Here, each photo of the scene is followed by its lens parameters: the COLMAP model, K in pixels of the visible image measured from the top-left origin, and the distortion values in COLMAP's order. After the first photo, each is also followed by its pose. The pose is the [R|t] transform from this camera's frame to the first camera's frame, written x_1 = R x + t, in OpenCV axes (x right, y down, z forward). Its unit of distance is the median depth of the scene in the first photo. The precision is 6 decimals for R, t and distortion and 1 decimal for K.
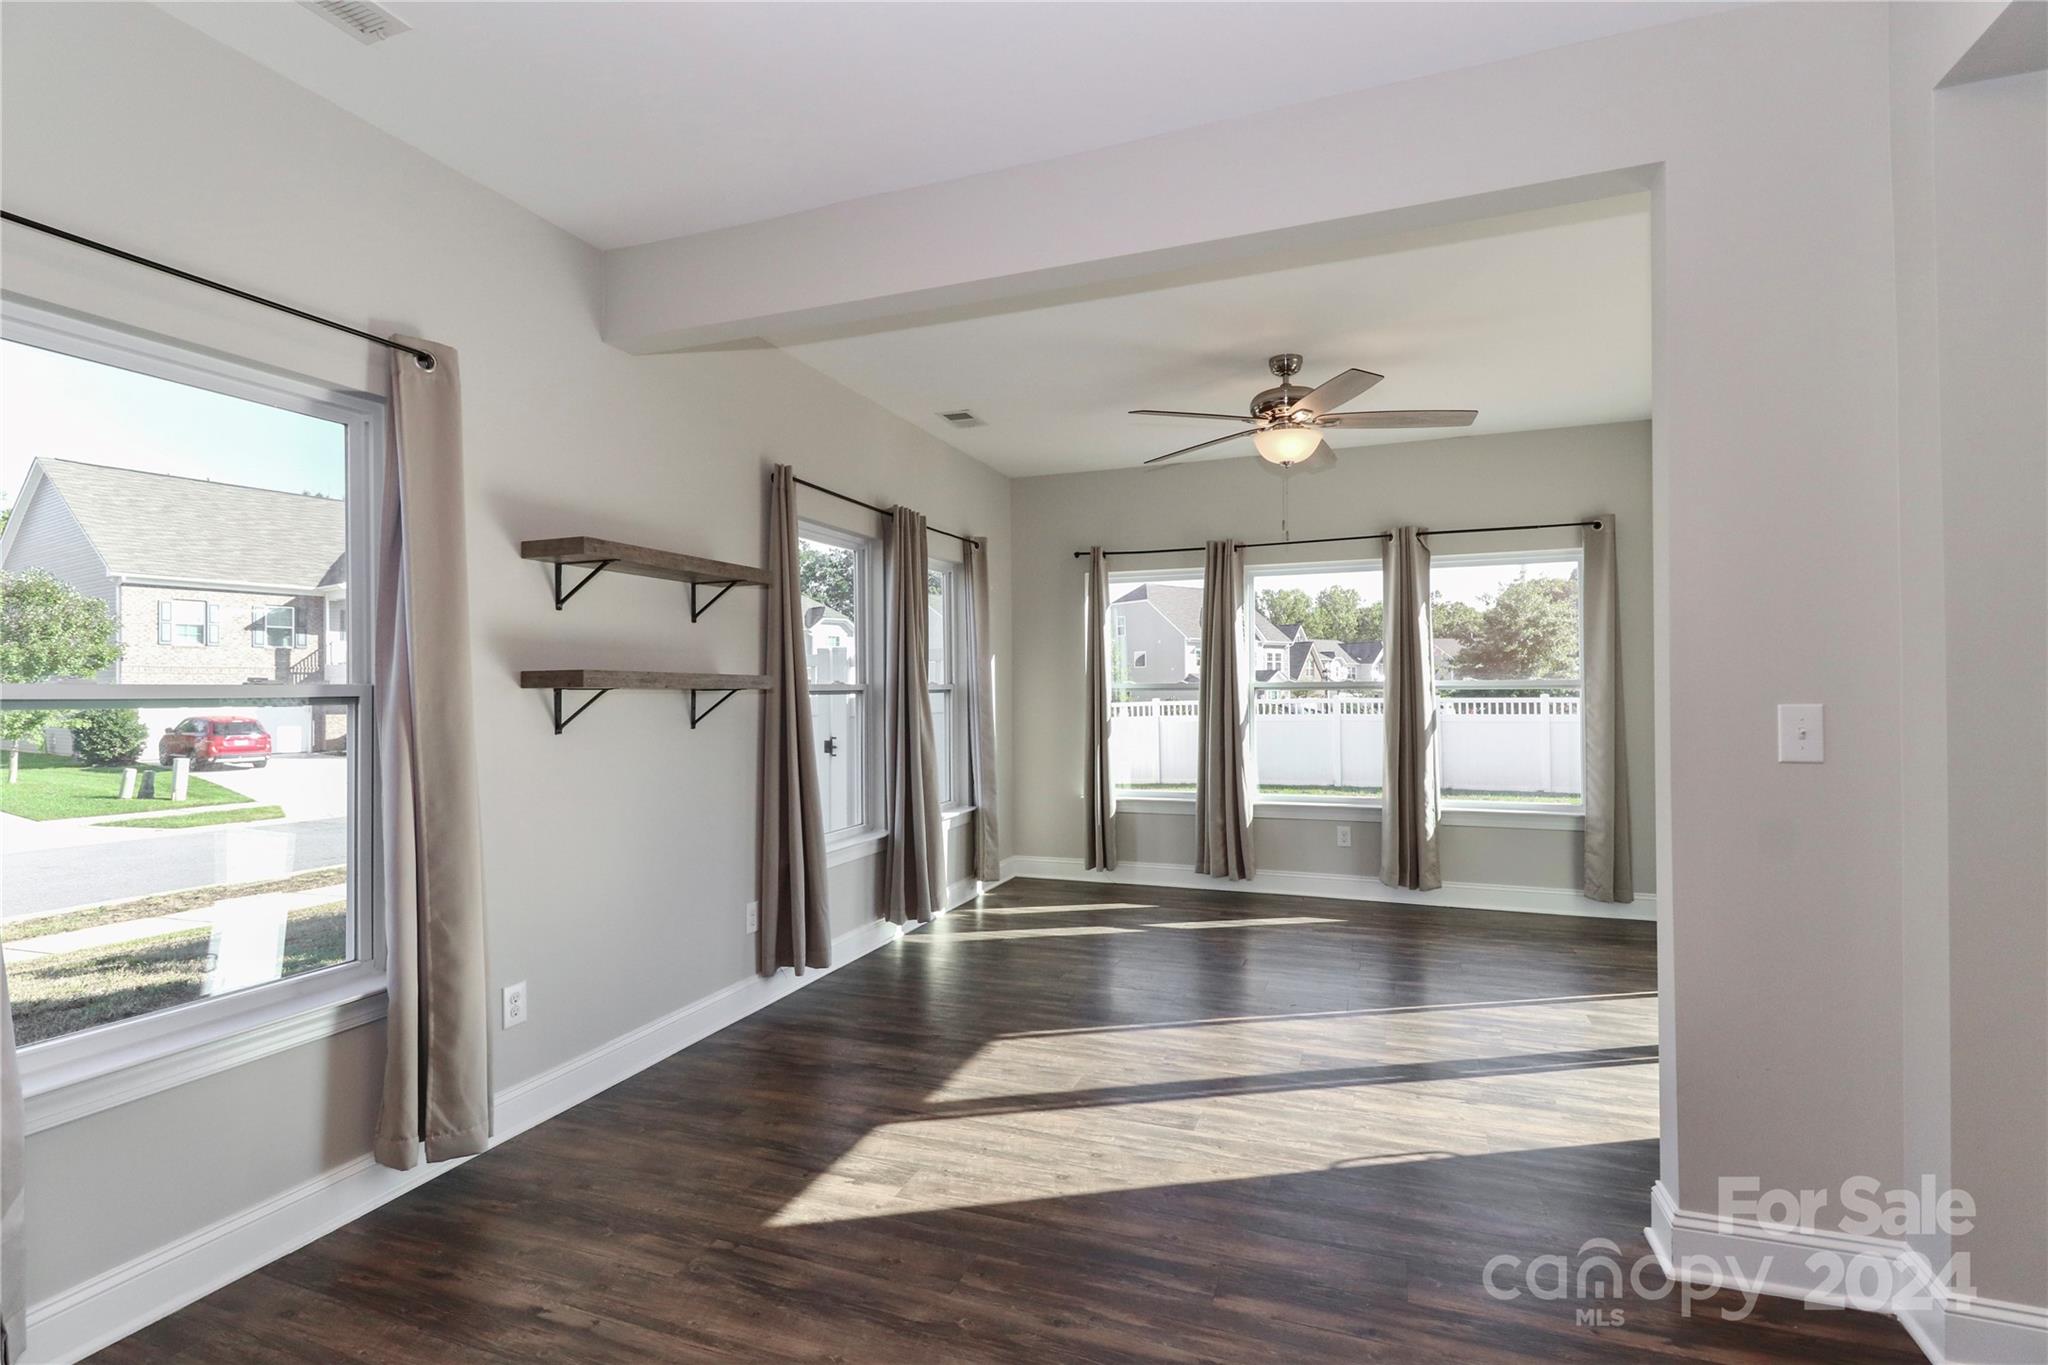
lens RADIAL K [[969.9, 0, 1032.0], [0, 969.9, 691.2], [0, 0, 1]] dist [0.012050, -0.008323]
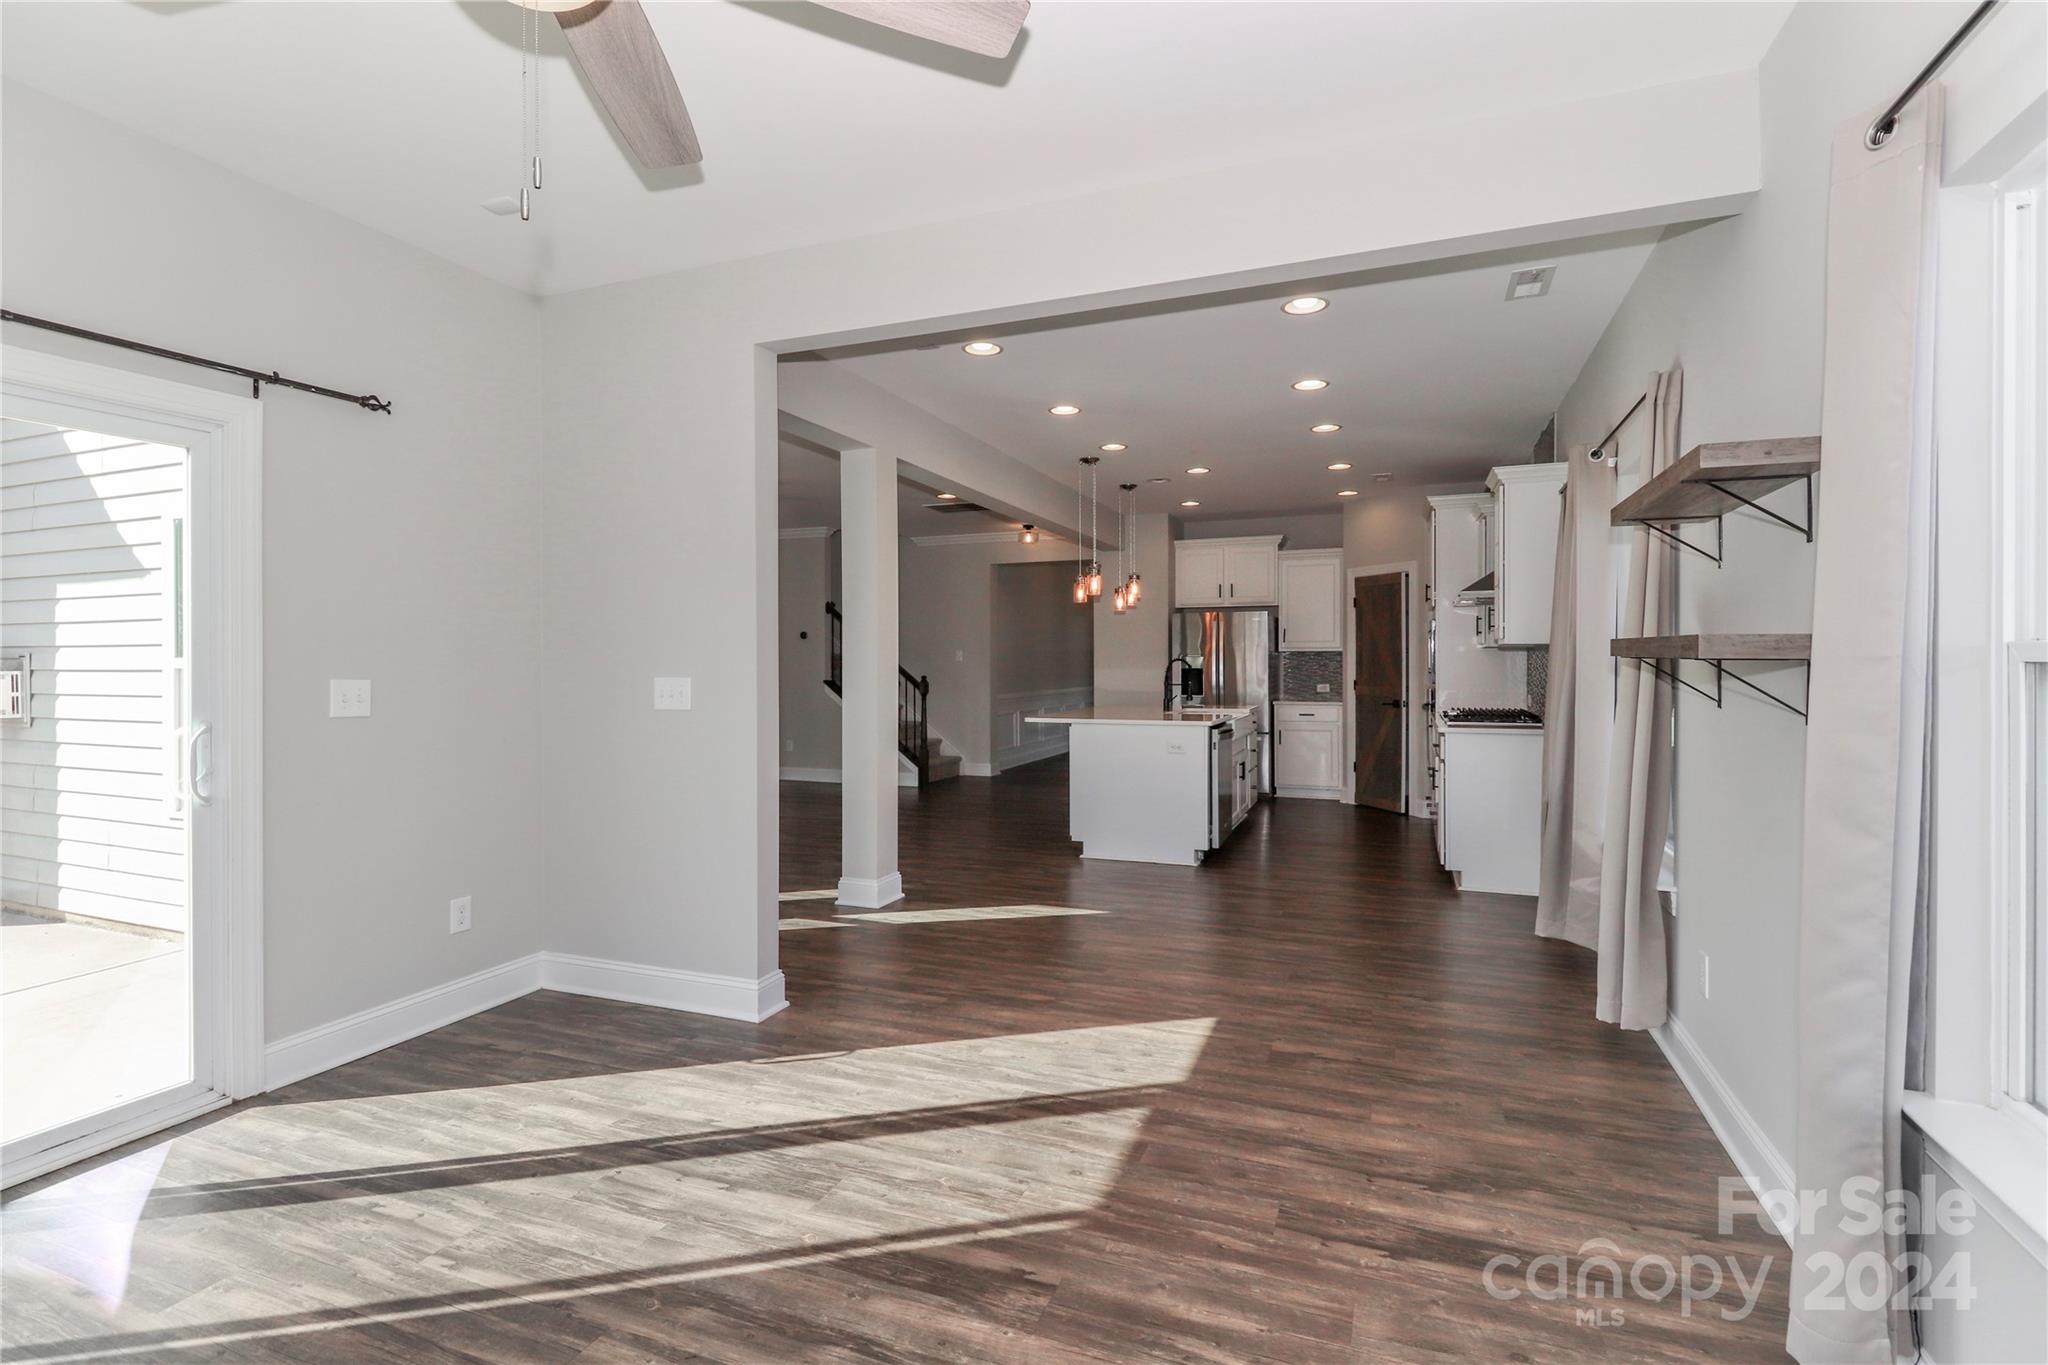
lens RADIAL K [[969.9, 0, 1012.8], [0, 969.9, 664.5], [0, 0, 1]] dist [0.012050, -0.008323]
pose [[-0.999083, 0.013690, 0.040568, 0.135541], [0.013788, 0.999903, 0.002144, -0.004923], [-0.040534, 0.002701, -0.999174, 2.098517]]
